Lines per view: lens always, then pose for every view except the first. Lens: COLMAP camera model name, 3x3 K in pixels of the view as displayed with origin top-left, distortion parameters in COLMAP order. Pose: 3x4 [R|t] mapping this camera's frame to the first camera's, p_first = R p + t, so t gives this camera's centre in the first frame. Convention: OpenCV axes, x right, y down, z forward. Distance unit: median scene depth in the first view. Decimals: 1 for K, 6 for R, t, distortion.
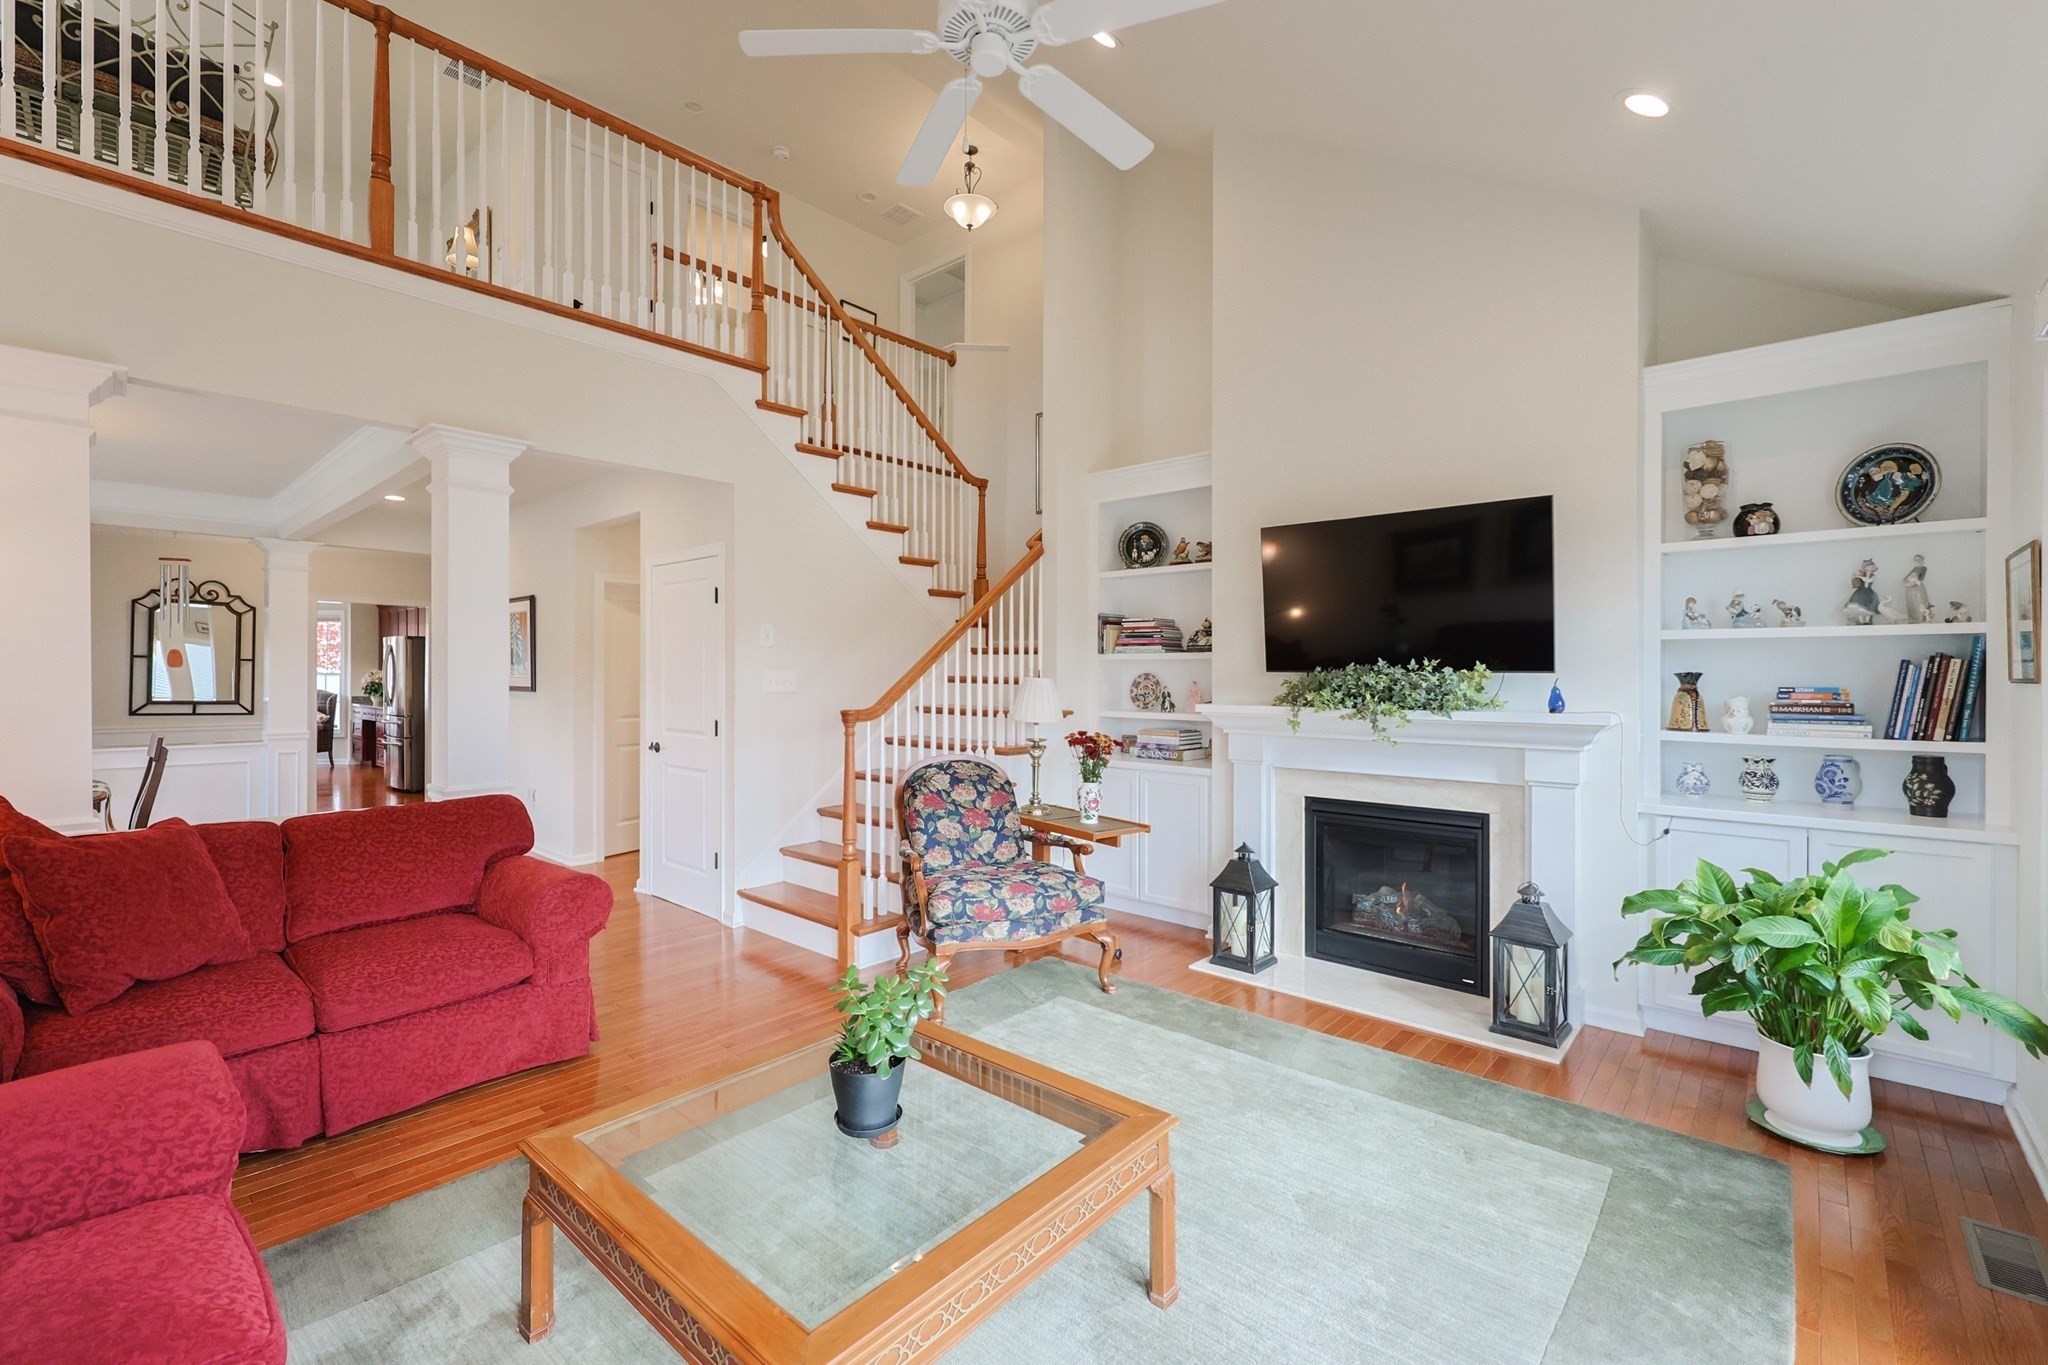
lens RADIAL K [[876.7, 0, 1027.9], [0, 876.7, 679.1], [0, 0, 1]] dist [-0.000356, -0.000362]
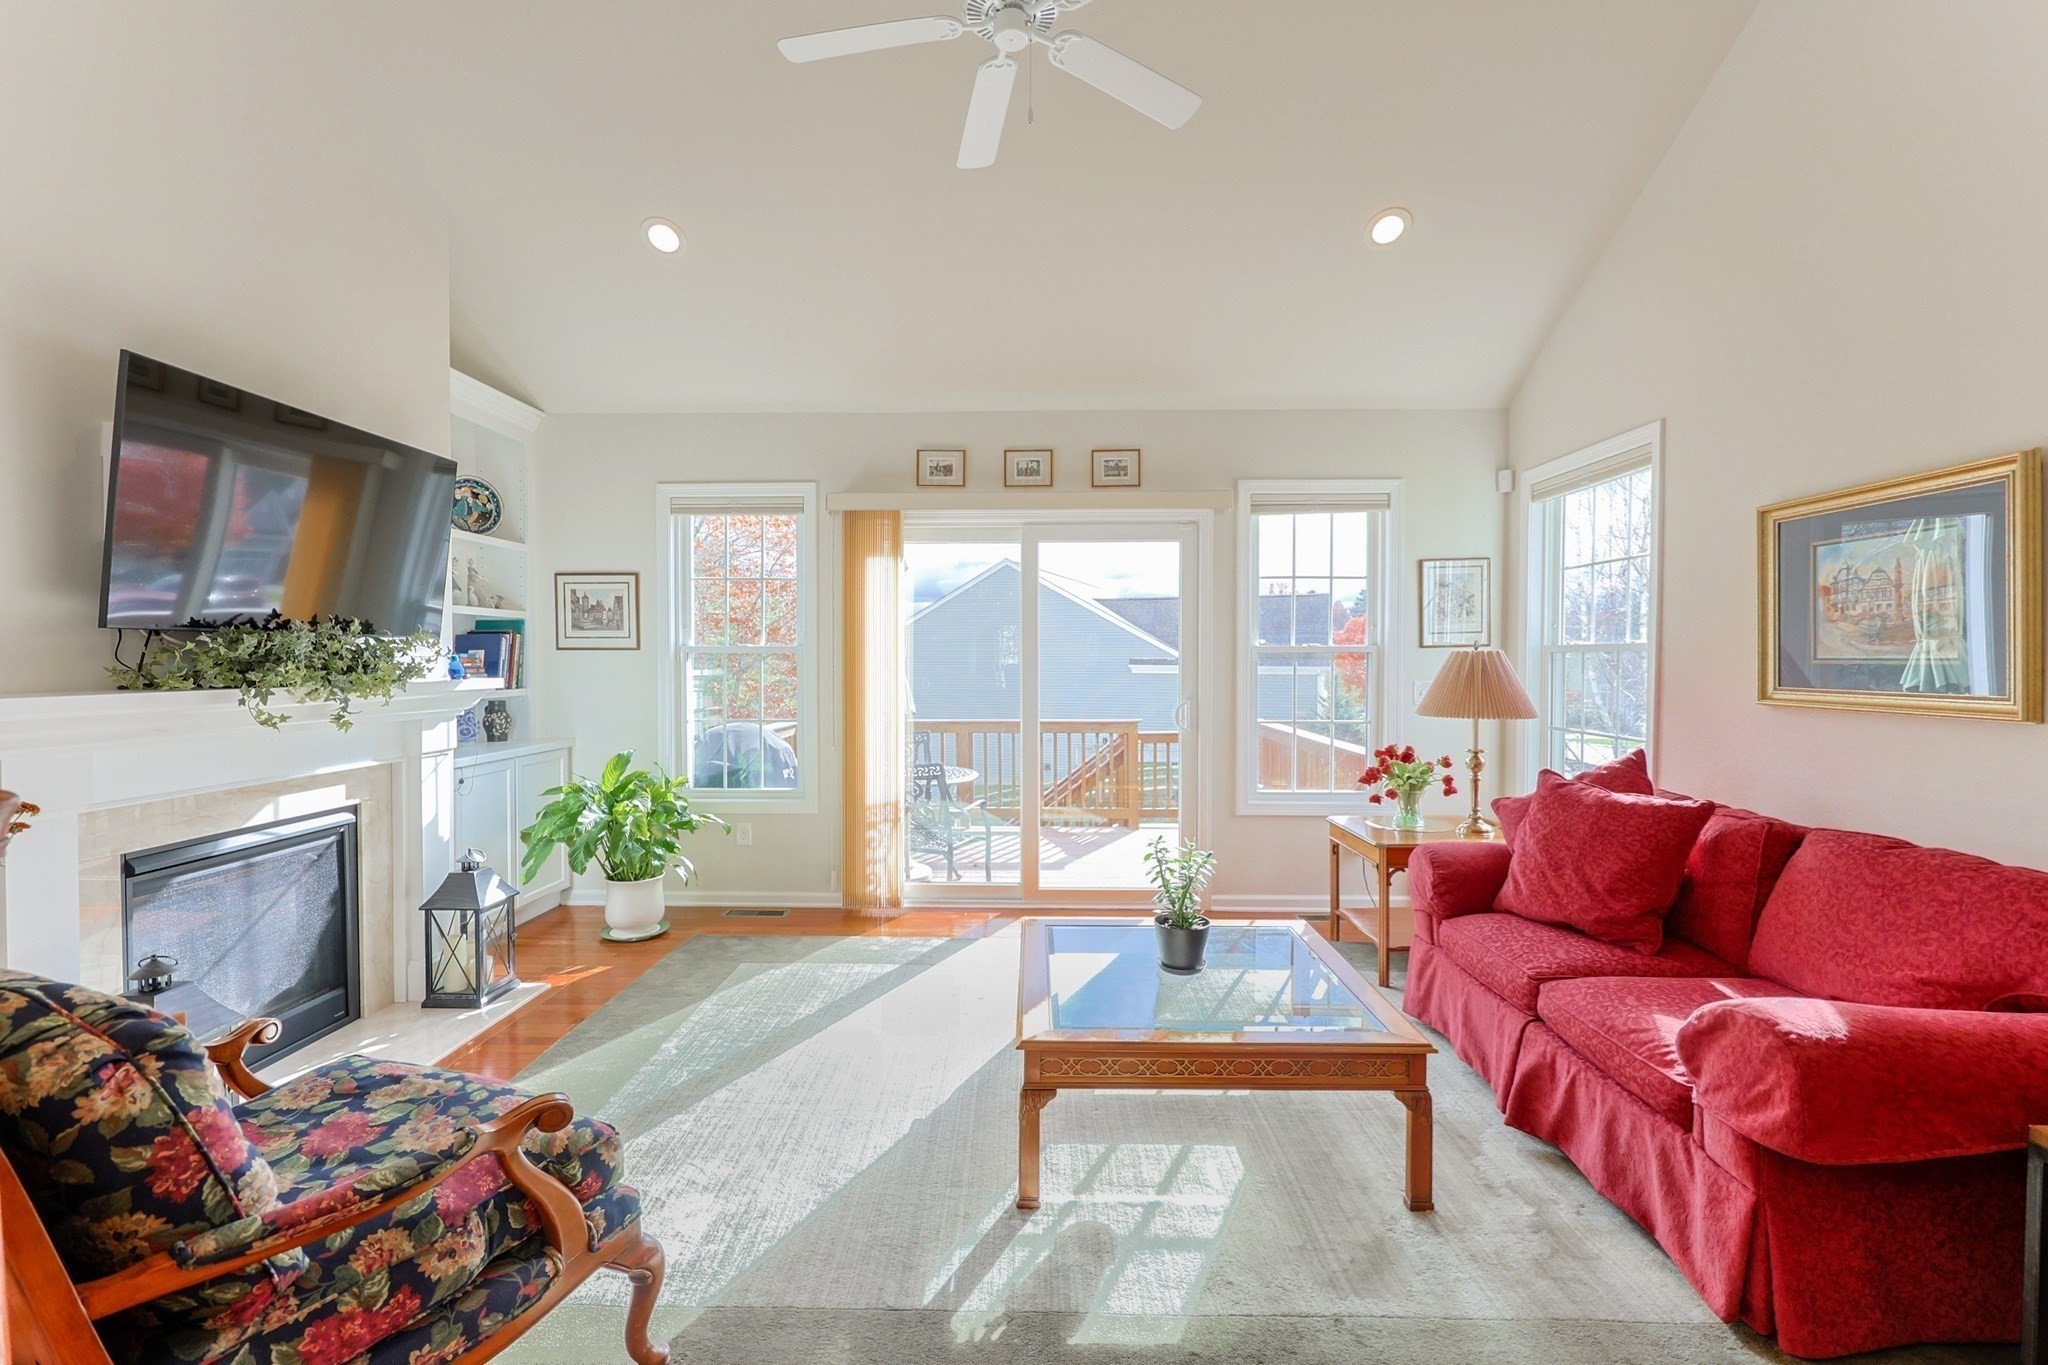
lens RADIAL K [[876.7, 0, 1027.9], [0, 876.7, 679.1], [0, 0, 1]] dist [-0.000356, -0.000362]
pose [[-0.644953, -0.023363, 0.763865, -0.485567], [0.000580, 0.999517, 0.031060, 0.005886], [-0.764222, 0.020475, -0.644628, 0.943250]]
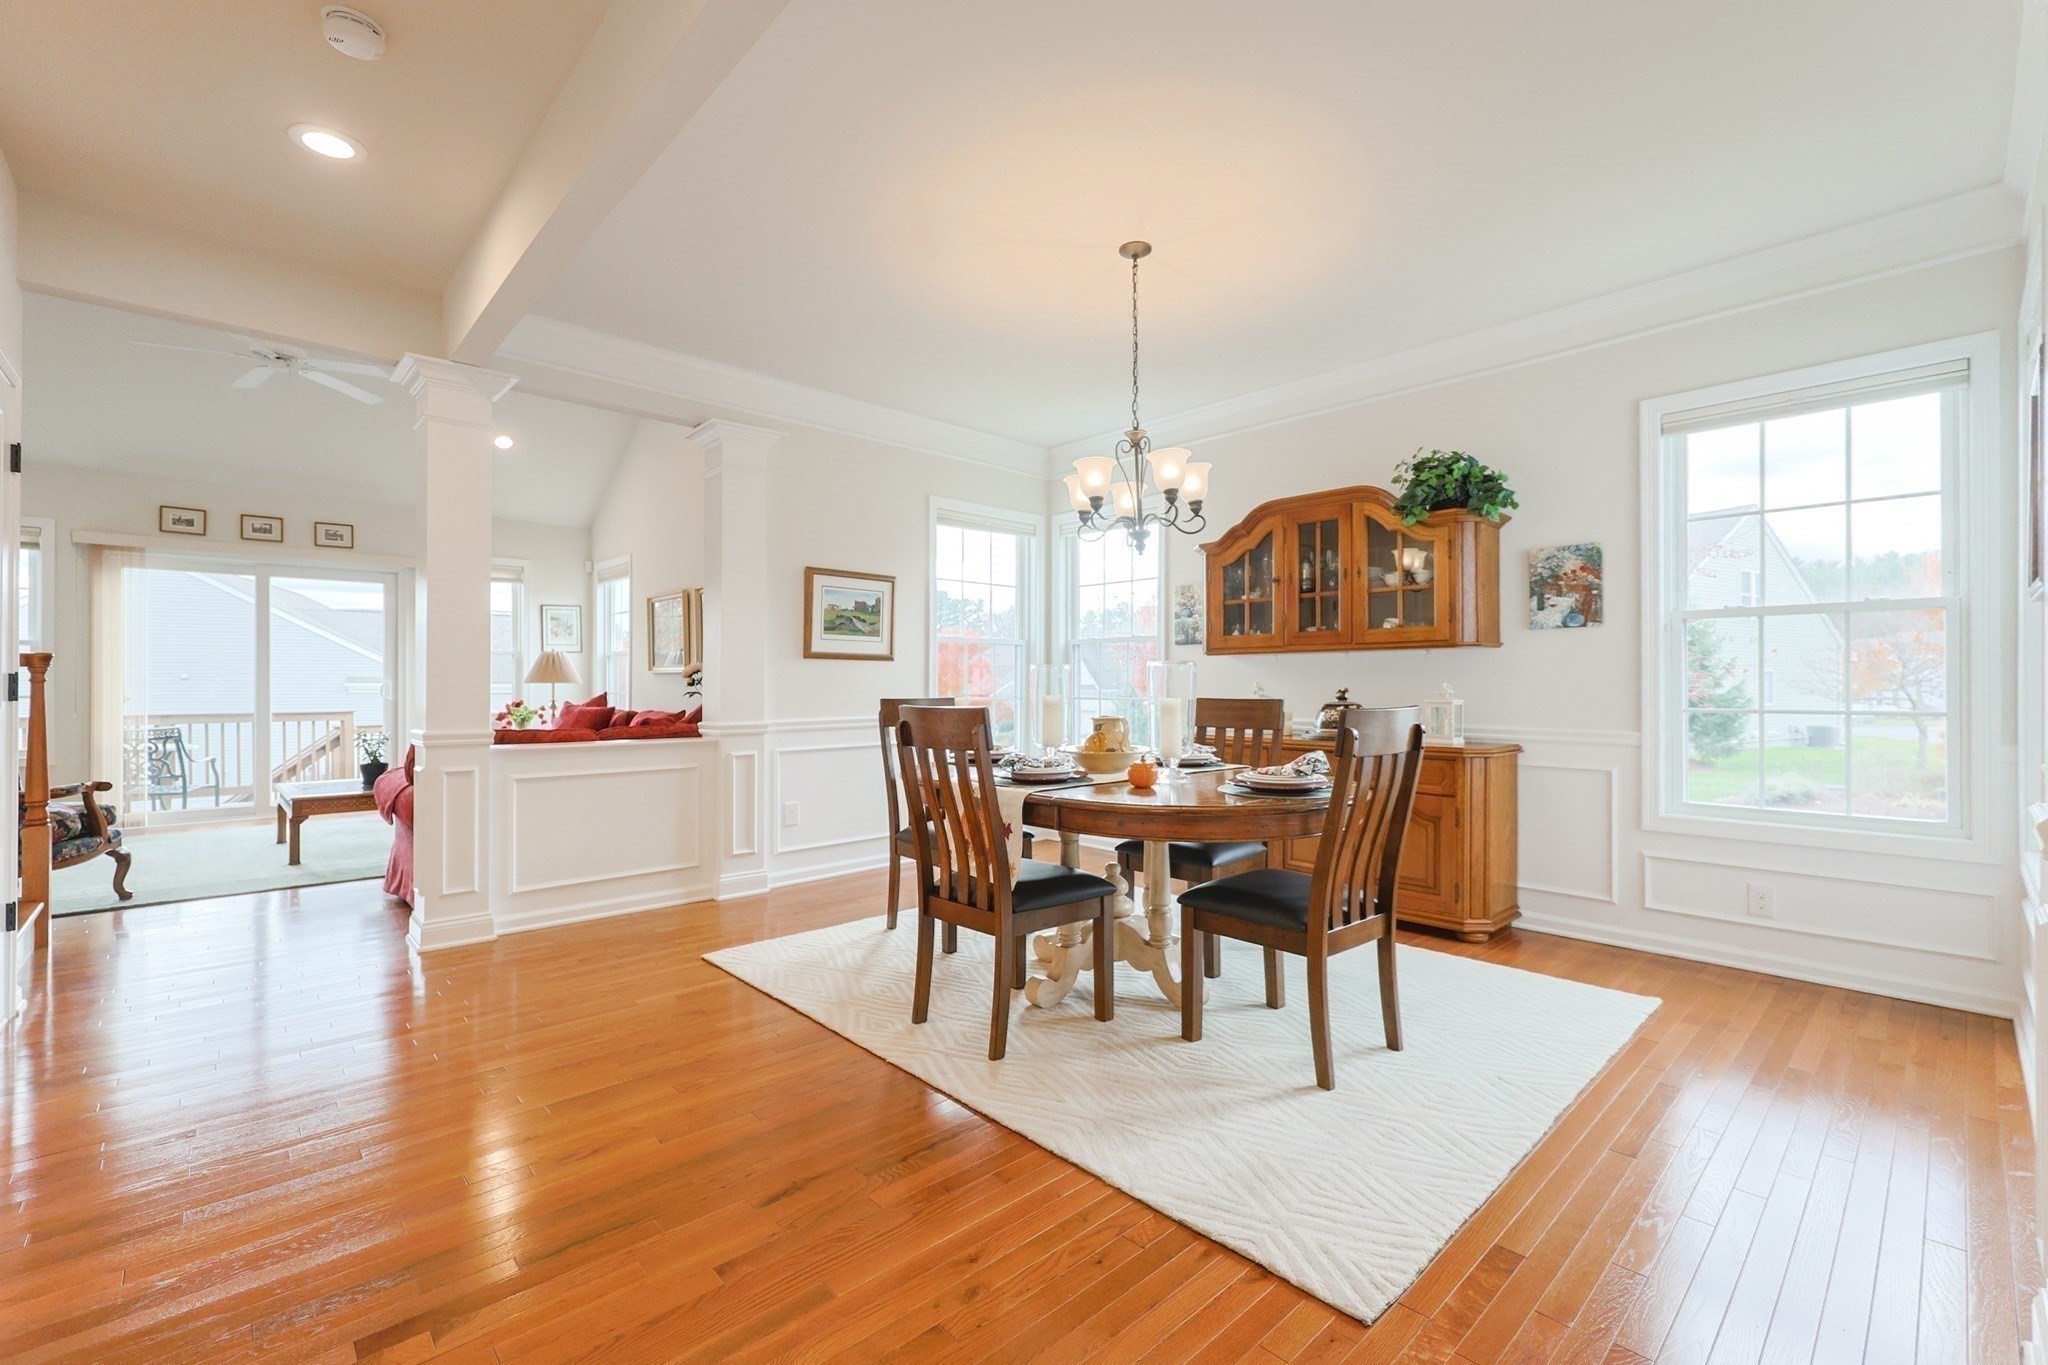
lens RADIAL K [[889.0, 0, 1024.0], [0, 889.0, 682.5], [0, 0, 1]] dist [-0.003100, -0.000357]
pose [[-0.995208, -0.005470, 0.097632, -1.286033], [-0.005279, 0.999984, 0.002211, 0.061828], [-0.097642, 0.001685, -0.995220, 1.804890]]
